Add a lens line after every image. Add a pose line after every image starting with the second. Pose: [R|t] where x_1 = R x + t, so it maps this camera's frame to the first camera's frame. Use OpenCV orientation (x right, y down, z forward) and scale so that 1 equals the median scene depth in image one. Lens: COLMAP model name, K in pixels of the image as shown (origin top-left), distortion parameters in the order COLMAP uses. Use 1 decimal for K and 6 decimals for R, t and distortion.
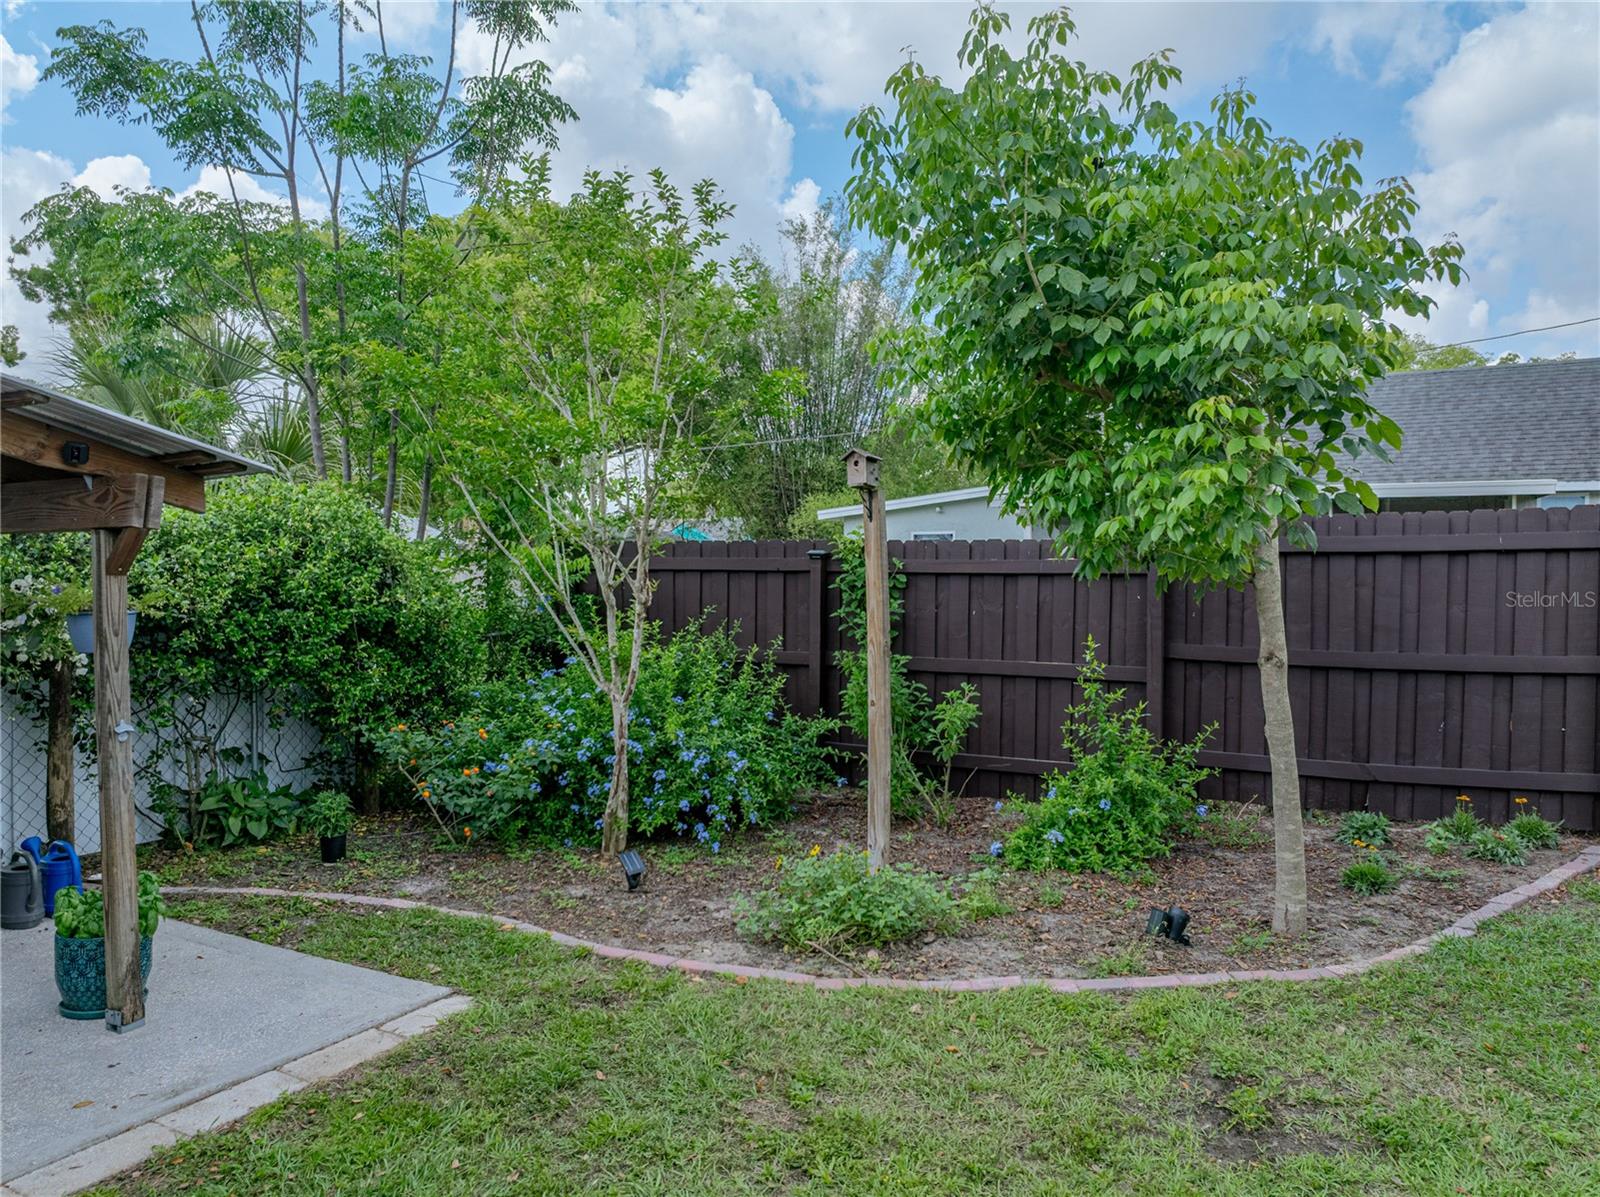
lens RADIAL K [[1142.9, 0, 798.1], [0, 1142.9, 600.2], [0, 0, 1]] dist [-0.031906, 0.015509]
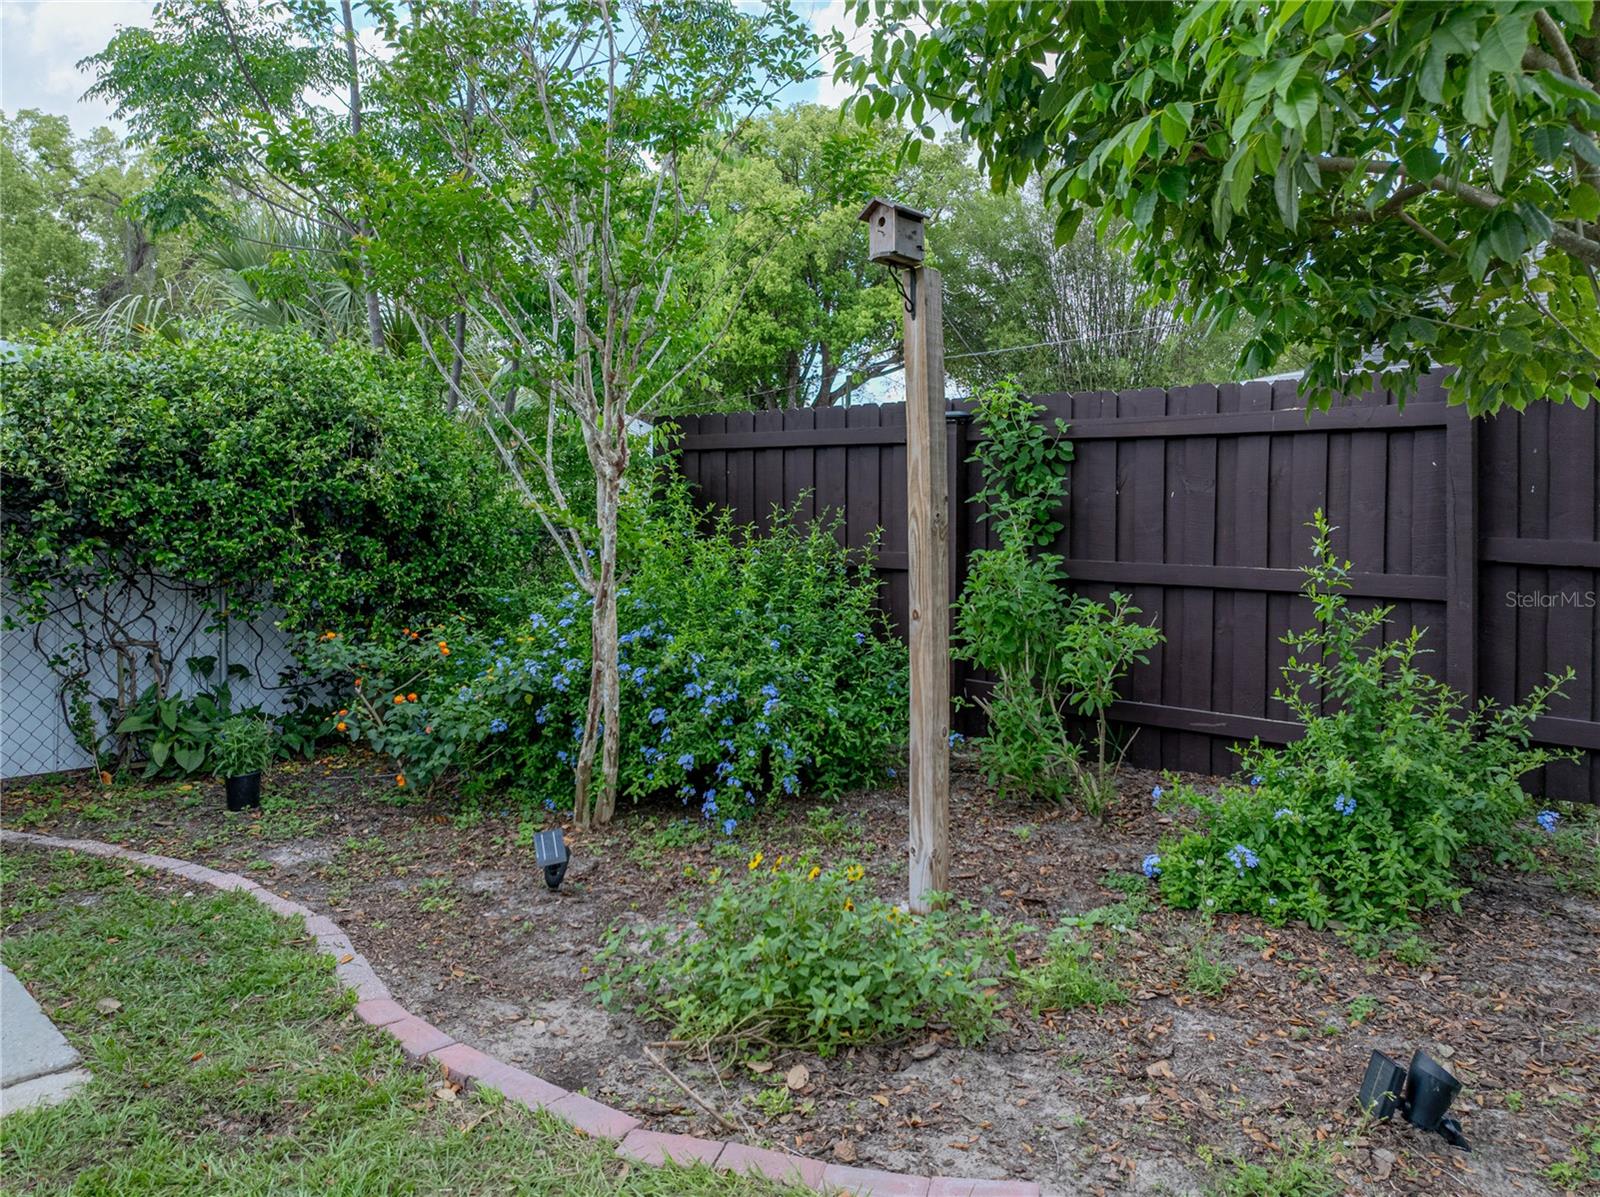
lens RADIAL K [[1142.9, 0, 813.5], [0, 1142.9, 504.6], [0, 0, 1]] dist [-0.031906, 0.015509]
pose [[0.961849, -0.002022, -0.273573, 0.168846], [-0.004983, 0.999677, -0.024908, 0.043672], [0.273535, 0.025321, 0.961529, 0.373132]]
